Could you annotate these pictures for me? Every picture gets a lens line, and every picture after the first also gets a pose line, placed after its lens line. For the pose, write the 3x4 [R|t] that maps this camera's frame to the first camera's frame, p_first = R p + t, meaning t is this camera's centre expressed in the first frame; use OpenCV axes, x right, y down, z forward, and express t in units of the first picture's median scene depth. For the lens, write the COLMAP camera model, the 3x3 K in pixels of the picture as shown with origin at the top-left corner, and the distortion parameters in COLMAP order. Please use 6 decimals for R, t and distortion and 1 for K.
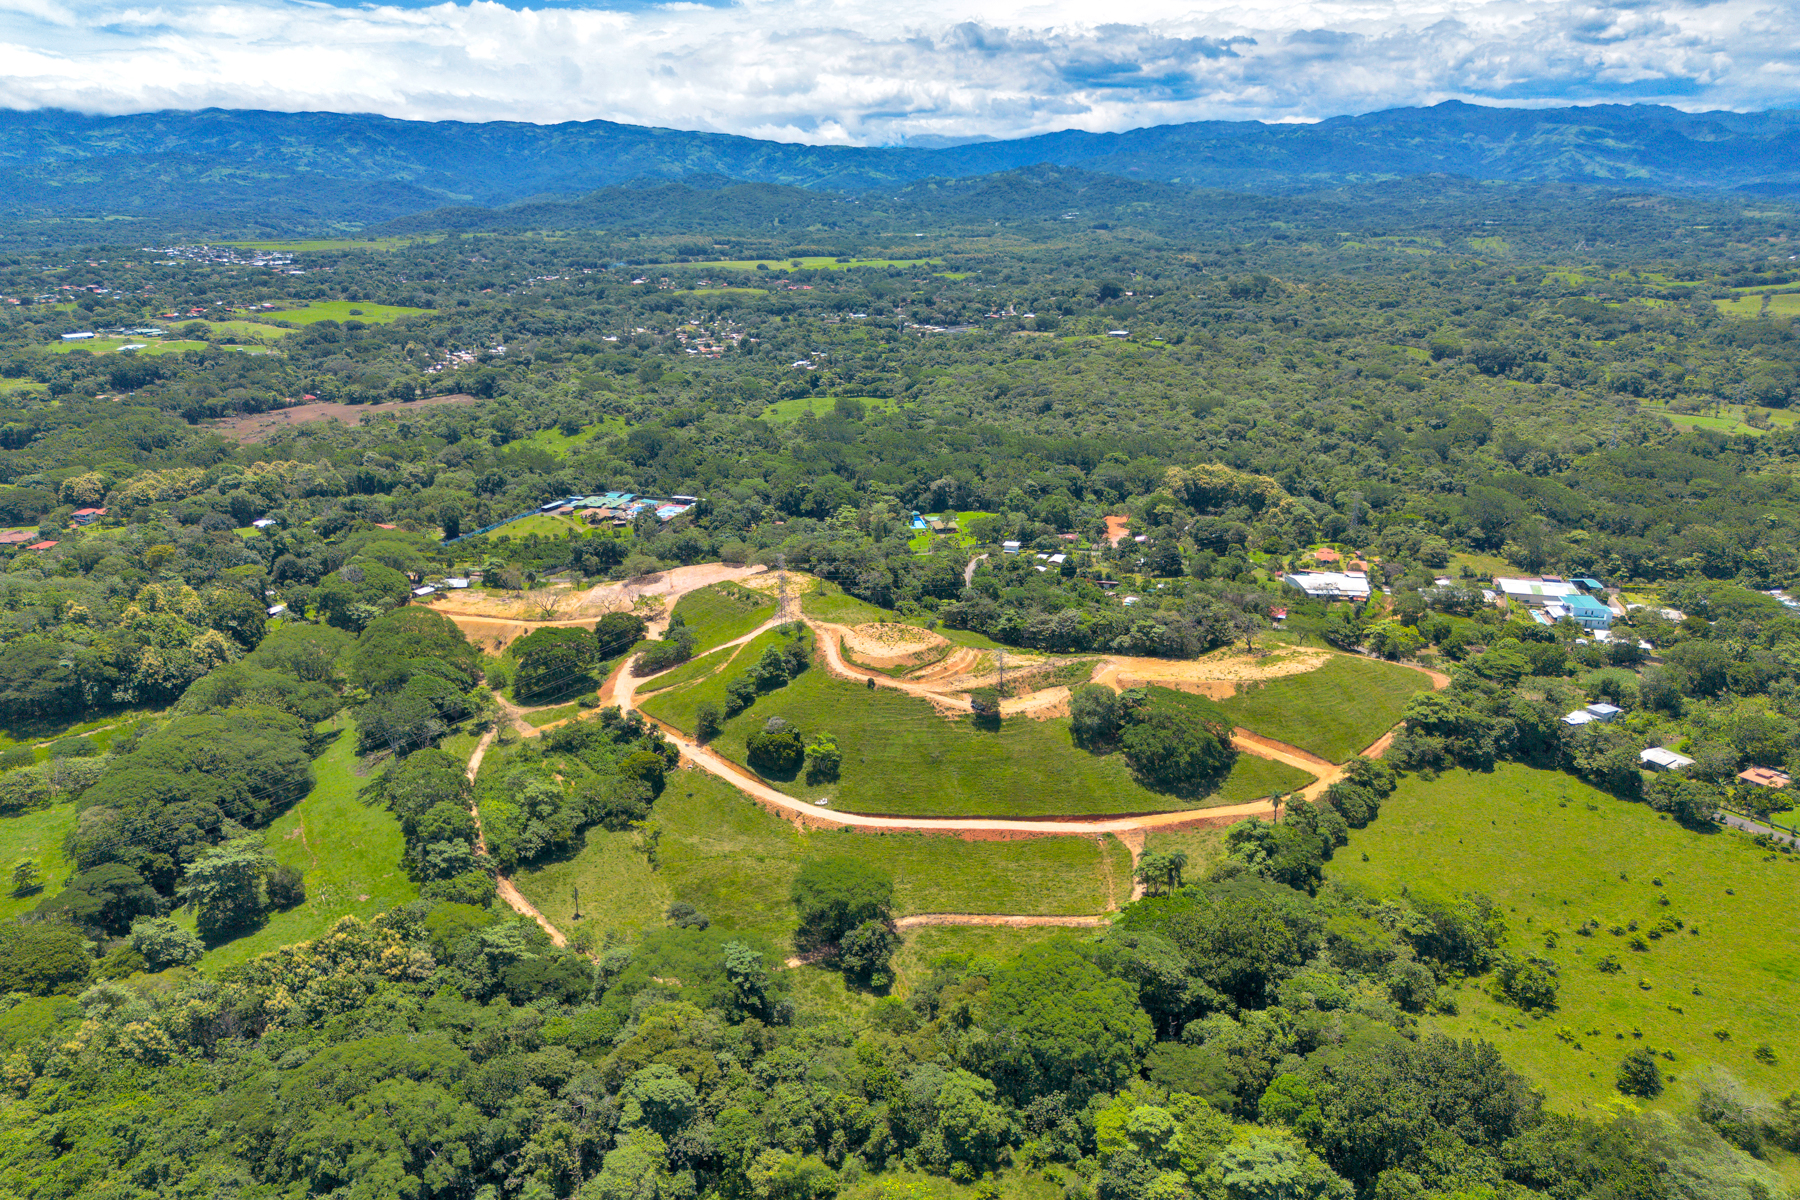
lens RADIAL K [[1258.8, 0, 900.0], [0, 1258.8, 600.0], [0, 0, 1]] dist [0.056864, -0.064677]
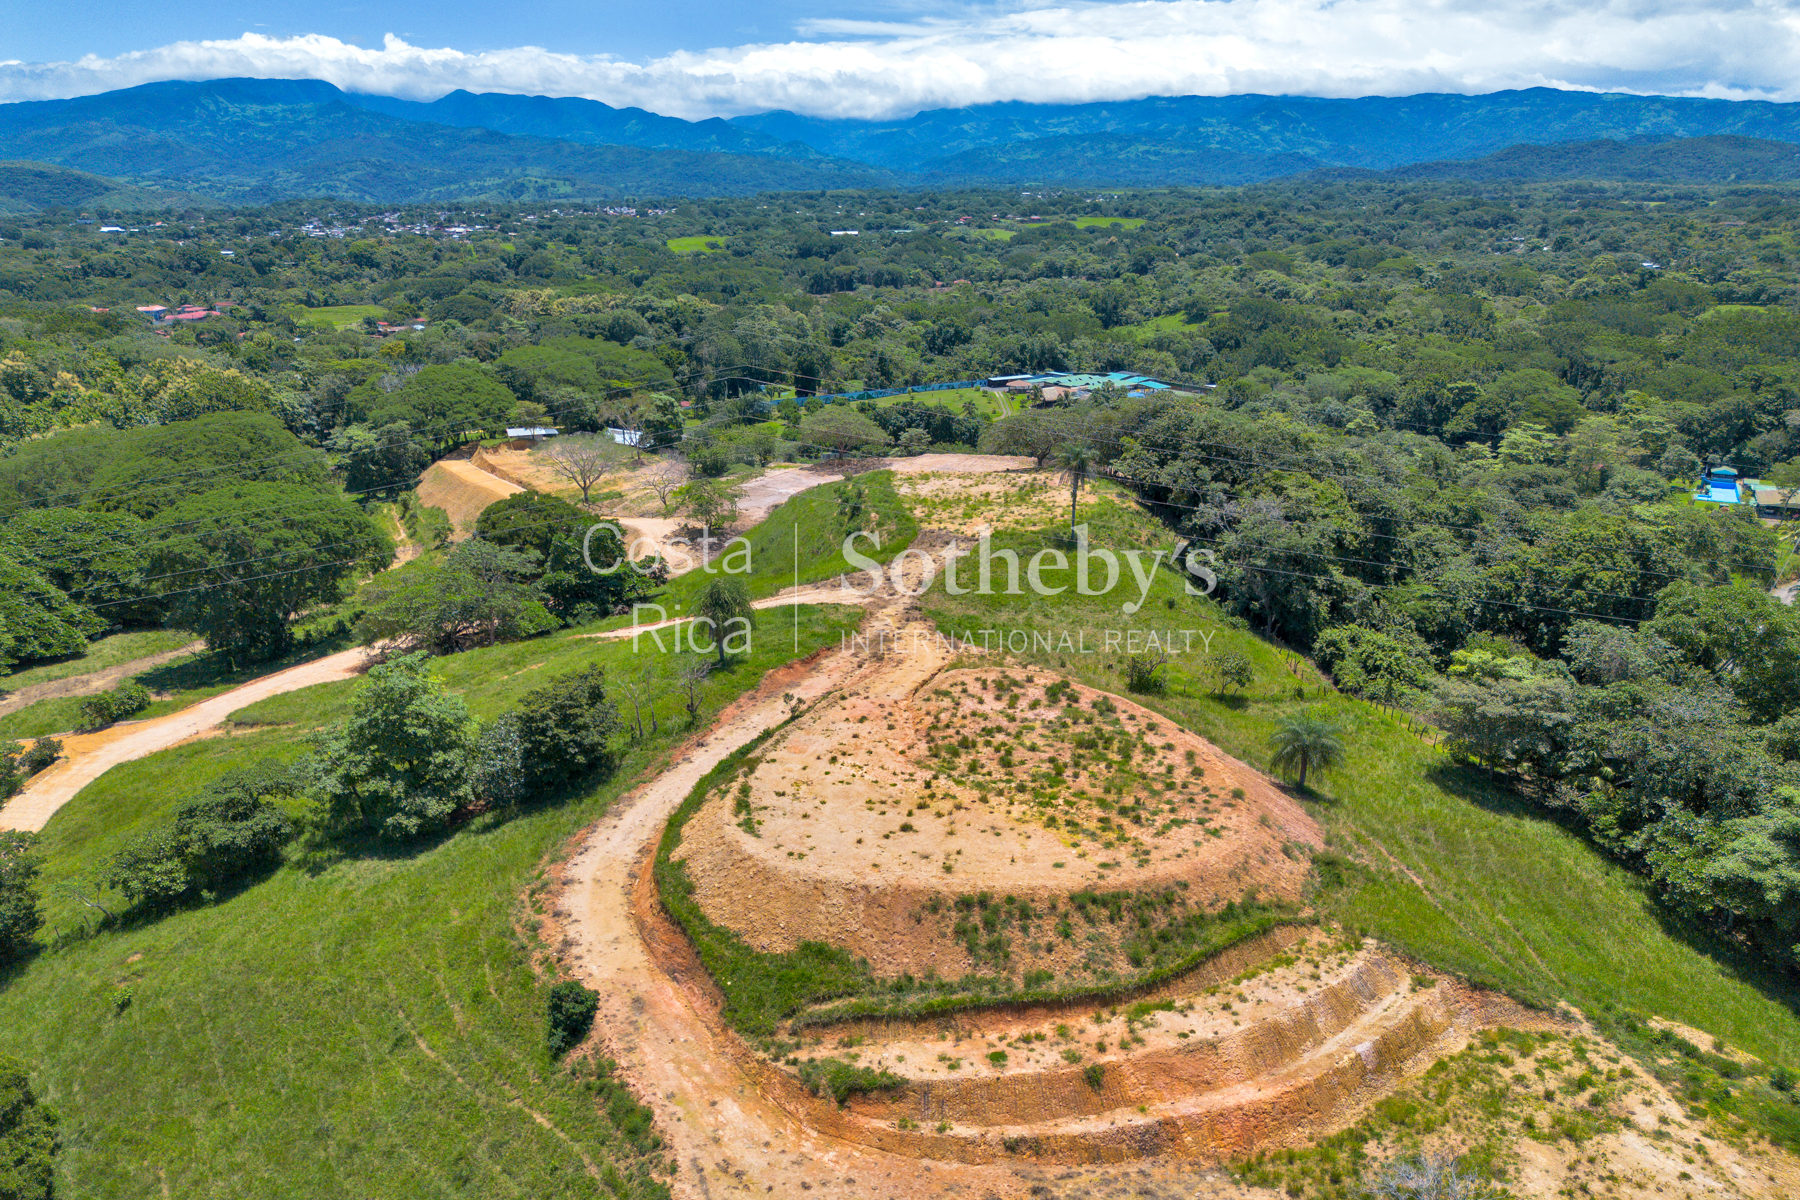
lens RADIAL K [[1254.1, 0, 900.0], [0, 1254.1, 600.0], [0, 0, 1]] dist [0.067116, -0.063484]
pose [[0.790033, 0.192026, -0.582215, 0.051905], [-0.186175, 0.979978, 0.070587, -0.003697], [0.584112, 0.052628, 0.809965, 0.479300]]
